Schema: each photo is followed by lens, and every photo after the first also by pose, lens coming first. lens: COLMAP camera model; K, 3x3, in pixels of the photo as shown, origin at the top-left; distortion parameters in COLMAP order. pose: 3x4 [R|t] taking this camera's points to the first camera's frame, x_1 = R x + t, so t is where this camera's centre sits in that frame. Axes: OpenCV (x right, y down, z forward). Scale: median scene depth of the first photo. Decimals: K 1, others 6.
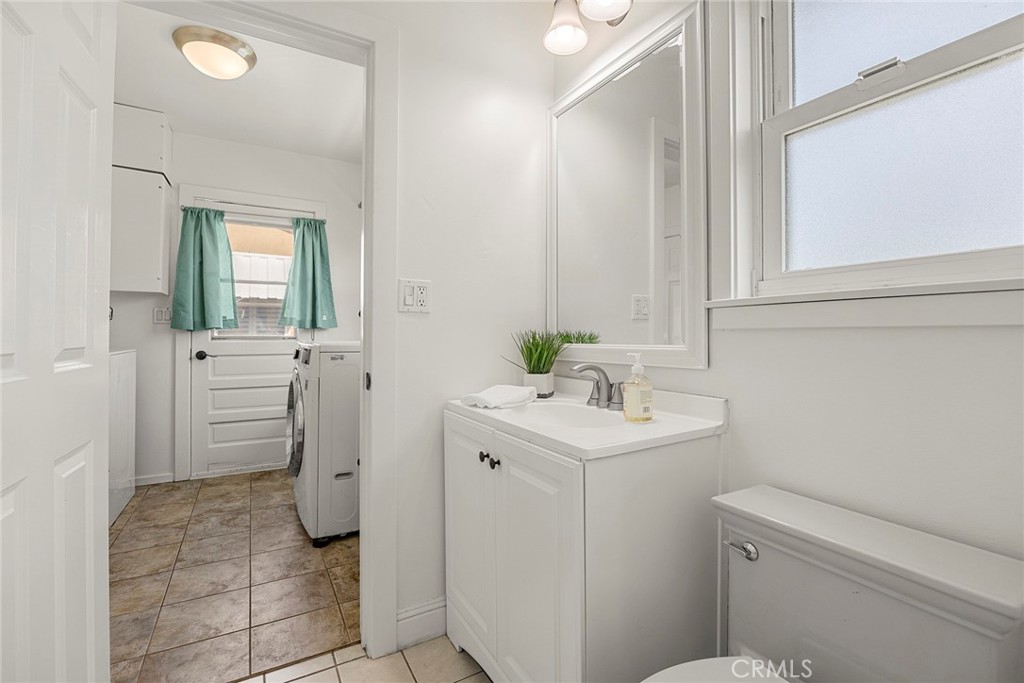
lens RADIAL K [[449.2, 0, 510.0], [0, 449.2, 330.9], [0, 0, 1]] dist [-0.022864, 0.000150]
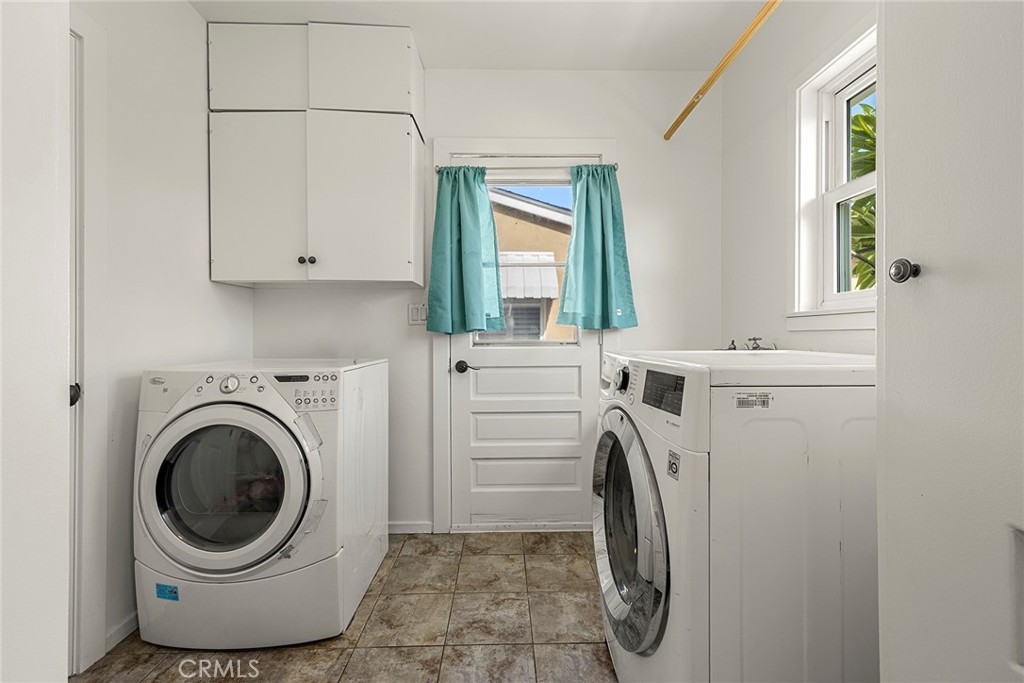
lens RADIAL K [[412.5, 0, 512.0], [0, 412.5, 341.5], [0, 0, 1]] dist [-0.002181, 0.000034]
pose [[0.879106, -0.000487, -0.476626, -0.299339], [0.010910, 0.999758, 0.019101, 0.000150], [0.476501, -0.021992, 0.878899, 0.445287]]
